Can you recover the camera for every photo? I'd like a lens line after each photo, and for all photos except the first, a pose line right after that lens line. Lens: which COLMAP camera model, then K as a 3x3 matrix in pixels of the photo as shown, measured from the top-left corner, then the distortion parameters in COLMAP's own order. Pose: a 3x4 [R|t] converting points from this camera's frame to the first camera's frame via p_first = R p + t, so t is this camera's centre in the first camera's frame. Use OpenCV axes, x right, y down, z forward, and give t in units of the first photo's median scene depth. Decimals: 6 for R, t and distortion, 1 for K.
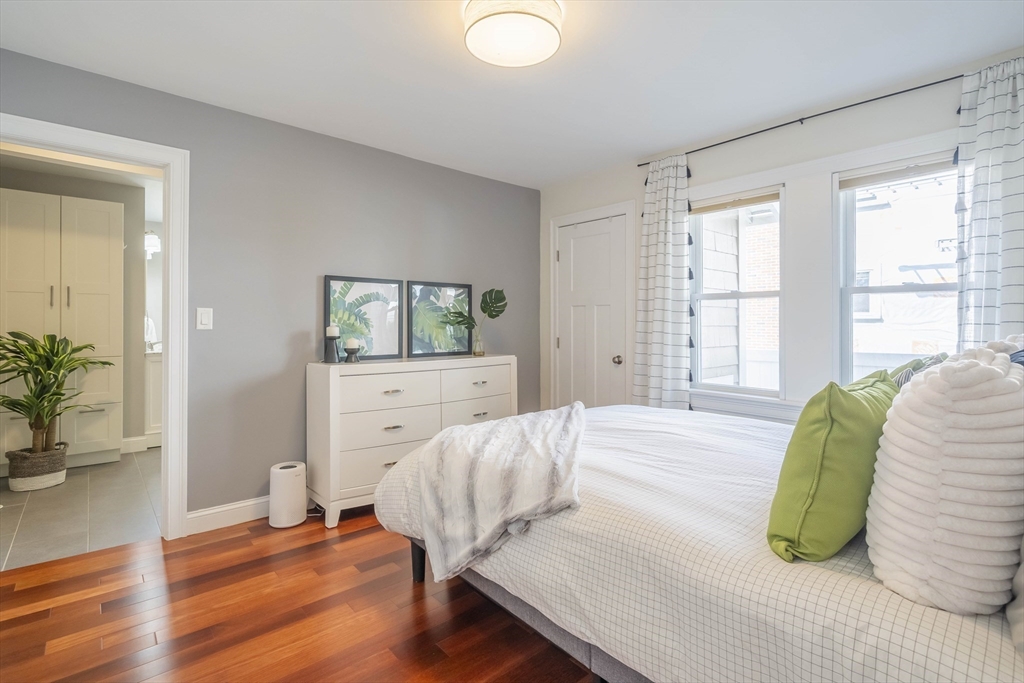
lens RADIAL K [[484.5, 0, 505.4], [0, 484.5, 324.5], [0, 0, 1]] dist [0.001075, 0.000348]
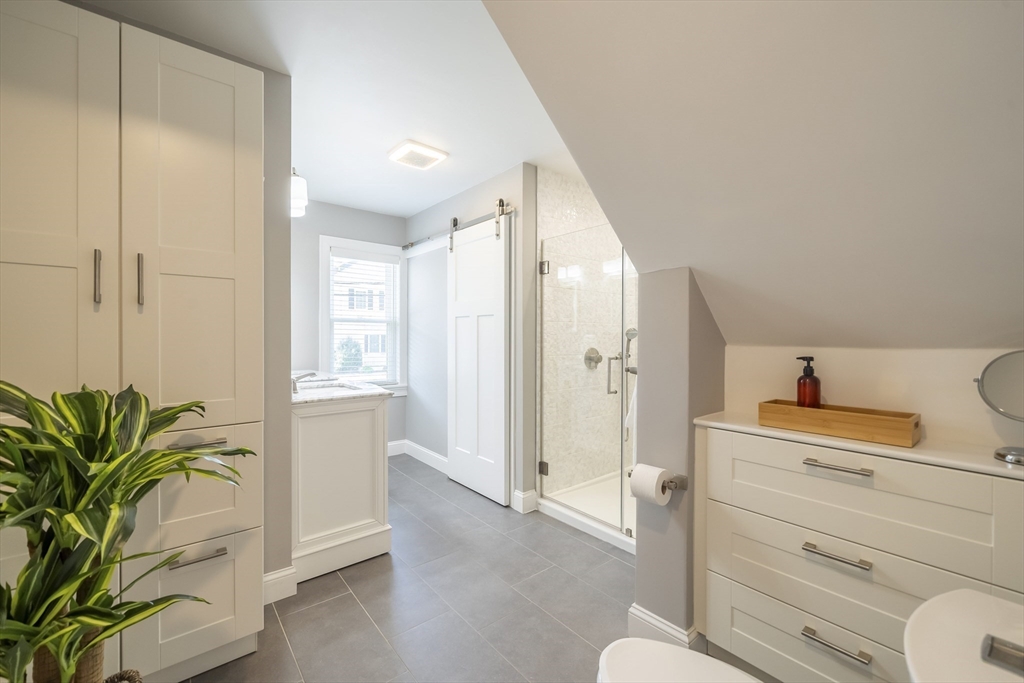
lens RADIAL K [[416.7, 0, 510.0], [0, 416.7, 339.5], [0, 0, 1]] dist [-0.002314, 0.000034]
pose [[0.999671, -0.000035, -0.025635, -0.605040], [0.000212, 0.999976, 0.006912, -0.012349], [0.025634, -0.006915, 0.999647, 0.684468]]
